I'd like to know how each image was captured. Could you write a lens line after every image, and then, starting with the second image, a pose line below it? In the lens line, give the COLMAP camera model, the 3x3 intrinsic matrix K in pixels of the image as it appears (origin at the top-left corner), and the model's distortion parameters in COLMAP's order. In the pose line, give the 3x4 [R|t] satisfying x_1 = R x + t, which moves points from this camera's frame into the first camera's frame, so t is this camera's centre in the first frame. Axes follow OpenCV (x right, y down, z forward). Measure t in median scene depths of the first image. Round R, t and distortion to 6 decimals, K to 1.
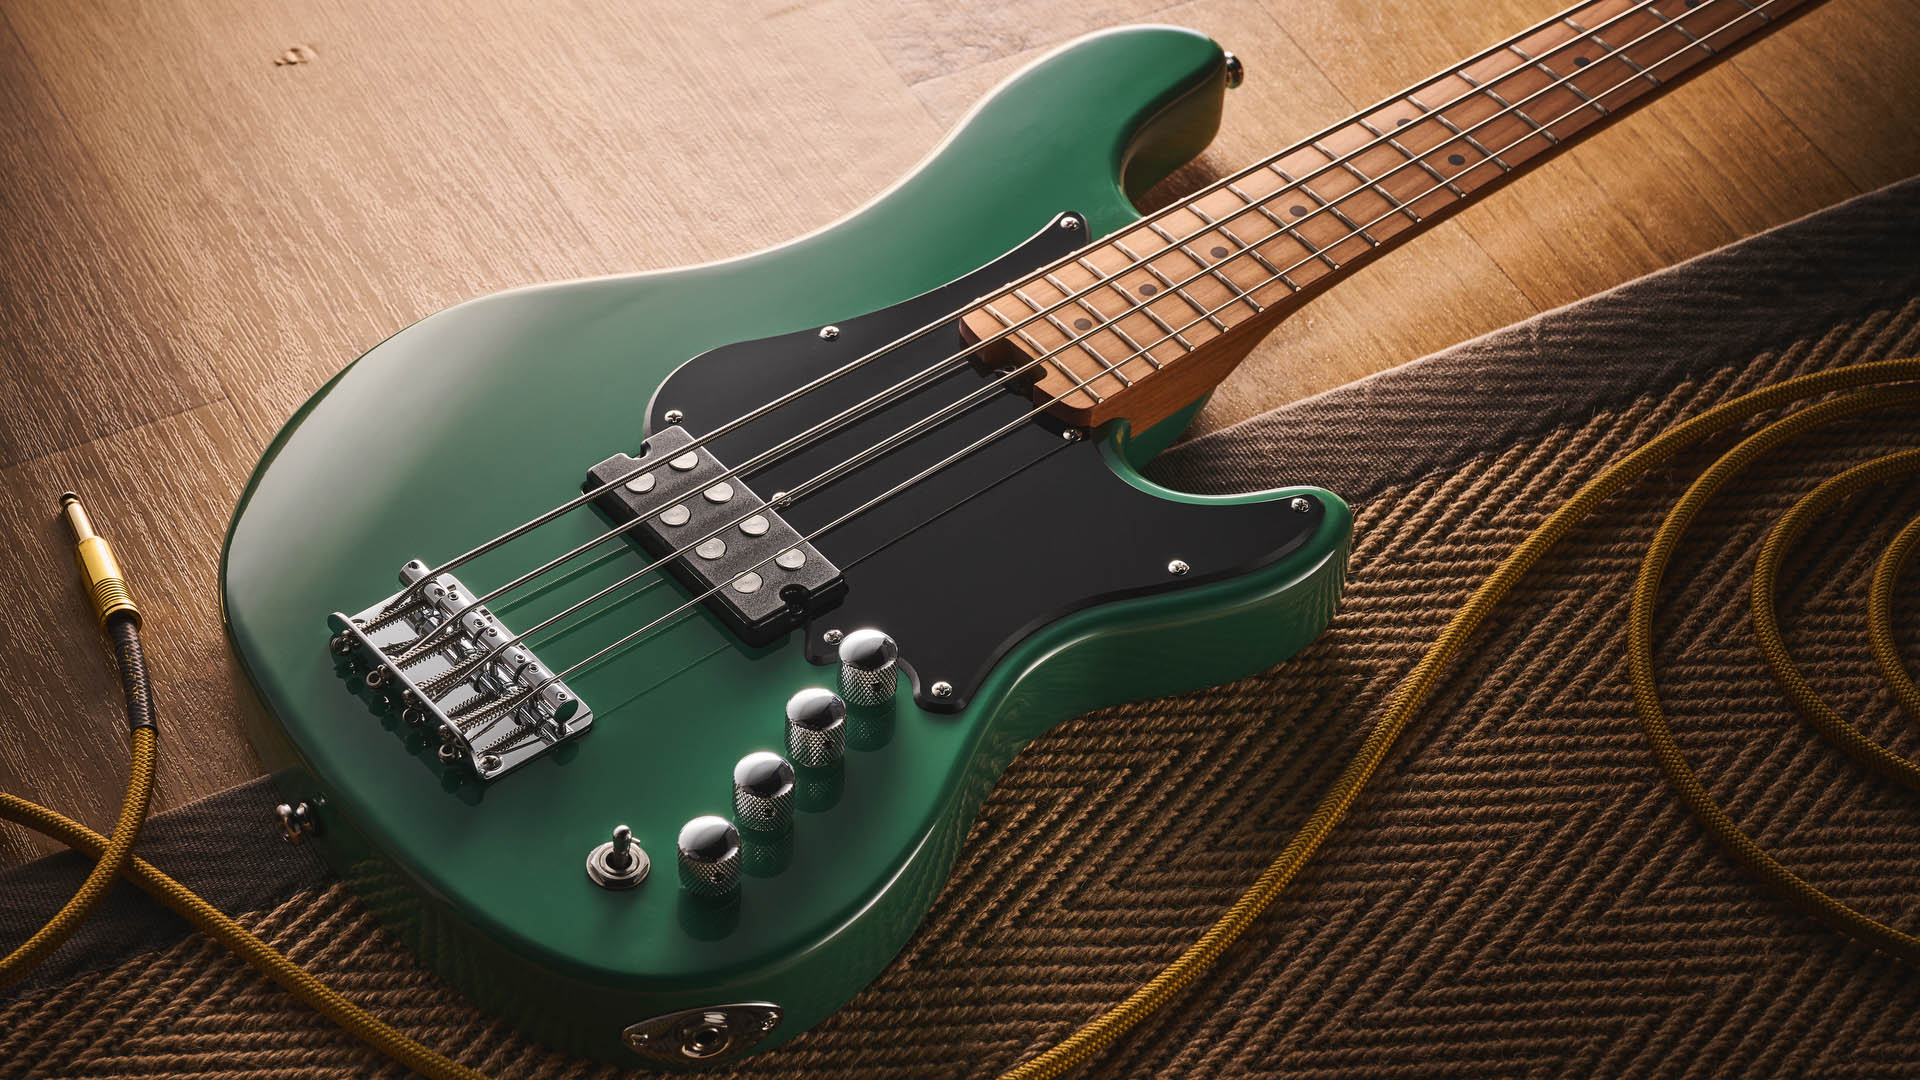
lens RADIAL K [[4325.8, 0, 959.8], [0, 4325.8, 541.4], [0, 0, 1]] dist [-0.061159, 0.000000]
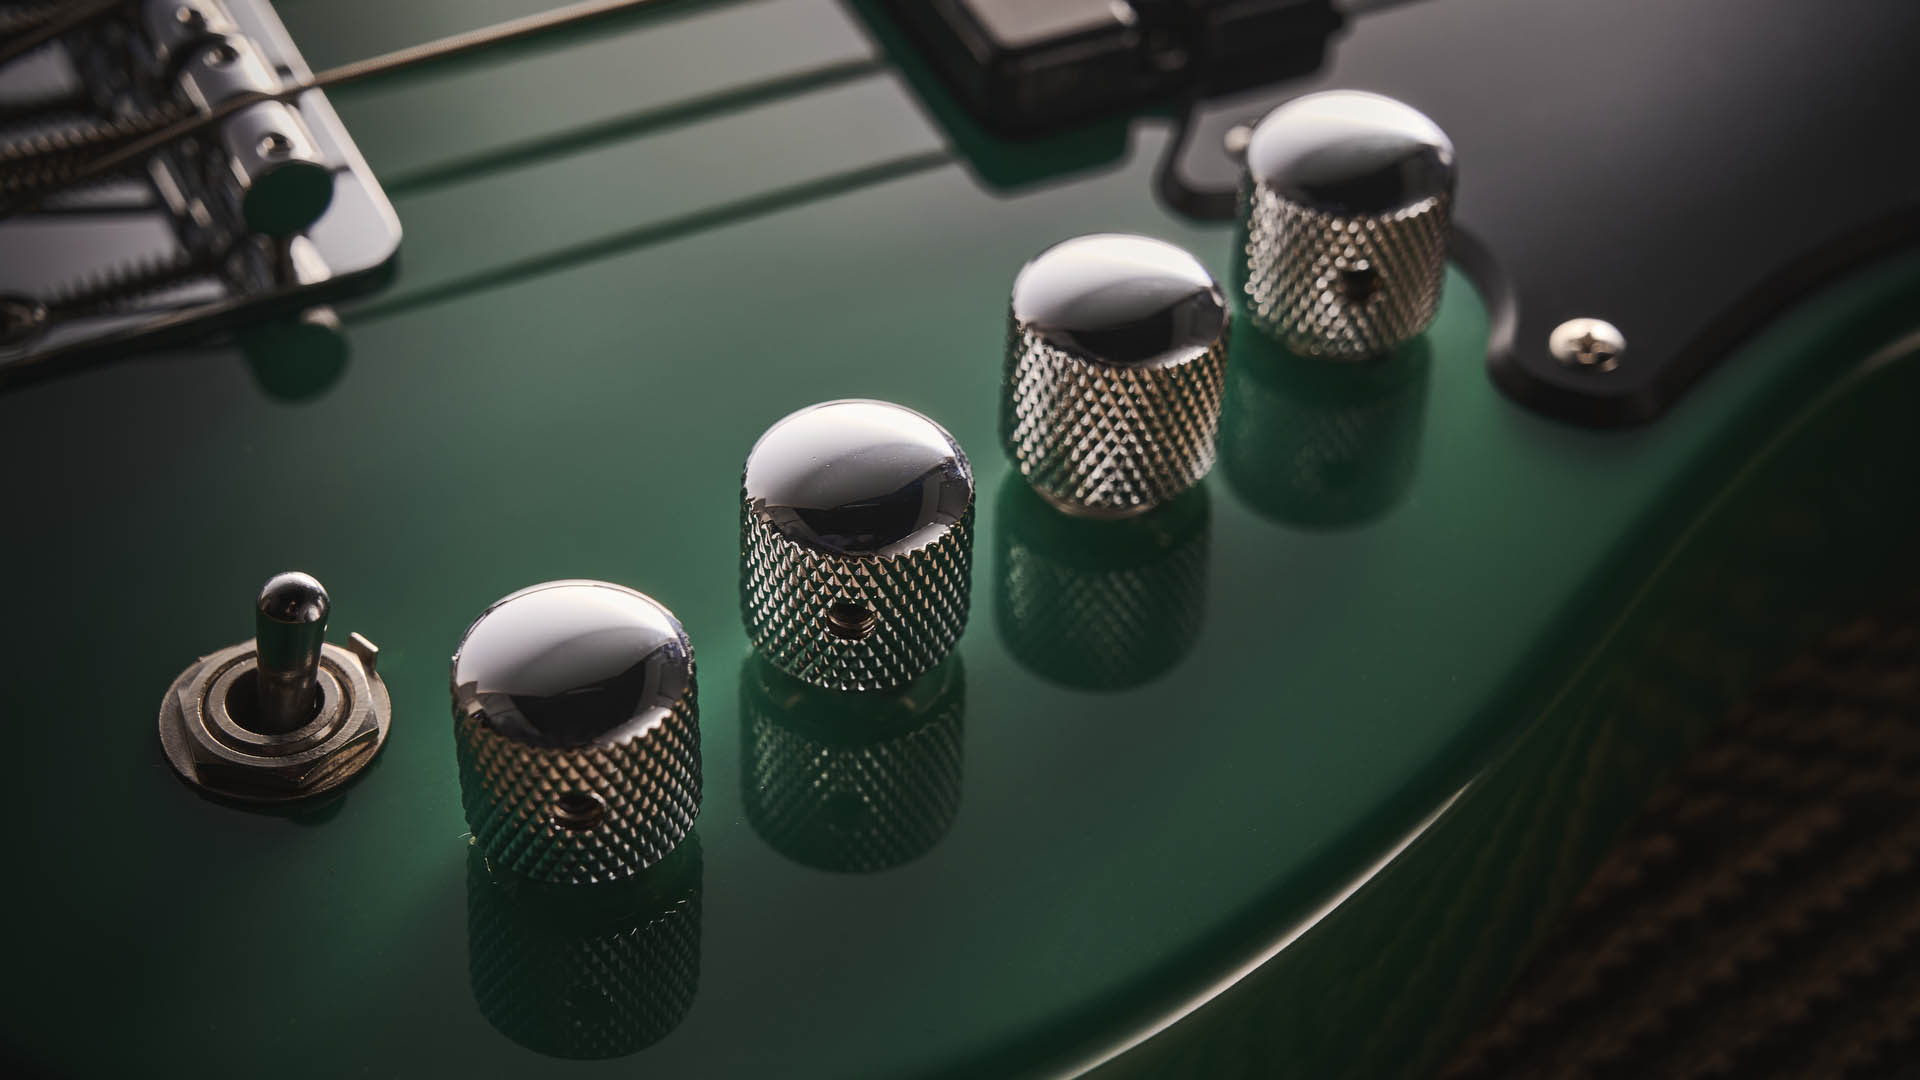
lens RADIAL K [[4325.8, 0, 963.3], [0, 4325.8, 538.6], [0, 0, 1]] dist [-0.061159, 0.000000]
pose [[0.970180, 0.159644, -0.182385, 0.010139], [-0.166166, 0.985875, -0.020958, 0.060738], [0.176463, 0.050640, 0.983004, 0.718996]]
